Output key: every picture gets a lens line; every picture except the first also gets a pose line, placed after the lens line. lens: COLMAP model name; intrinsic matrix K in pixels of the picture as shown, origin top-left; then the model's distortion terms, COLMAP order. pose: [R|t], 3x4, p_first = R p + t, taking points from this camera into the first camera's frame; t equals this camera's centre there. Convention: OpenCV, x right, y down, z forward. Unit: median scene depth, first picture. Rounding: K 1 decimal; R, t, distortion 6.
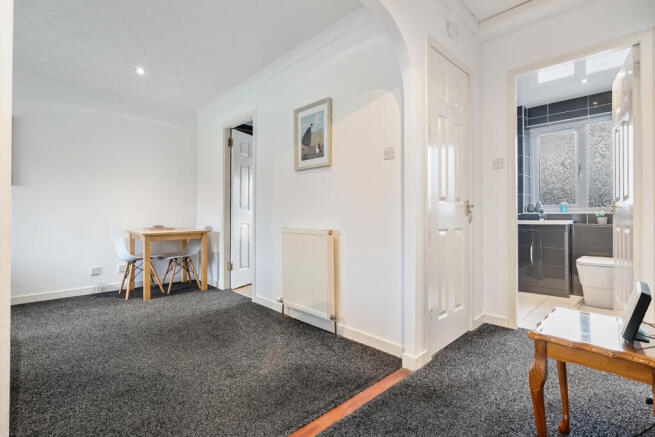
lens RADIAL K [[307.3, 0, 328.1], [0, 307.3, 222.4], [0, 0, 1]] dist [-0.012038, 0.000817]
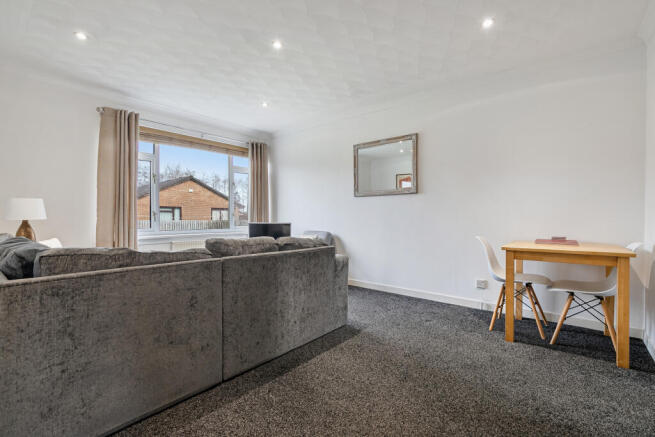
lens RADIAL K [[307.3, 0, 328.1], [0, 307.3, 222.4], [0, 0, 1]] dist [-0.012038, 0.000817]
pose [[0.108864, 0.026763, -0.993696, 0.069797], [-0.027250, 0.999342, 0.023930, -0.032763], [0.993683, 0.024473, 0.109522, 0.595925]]
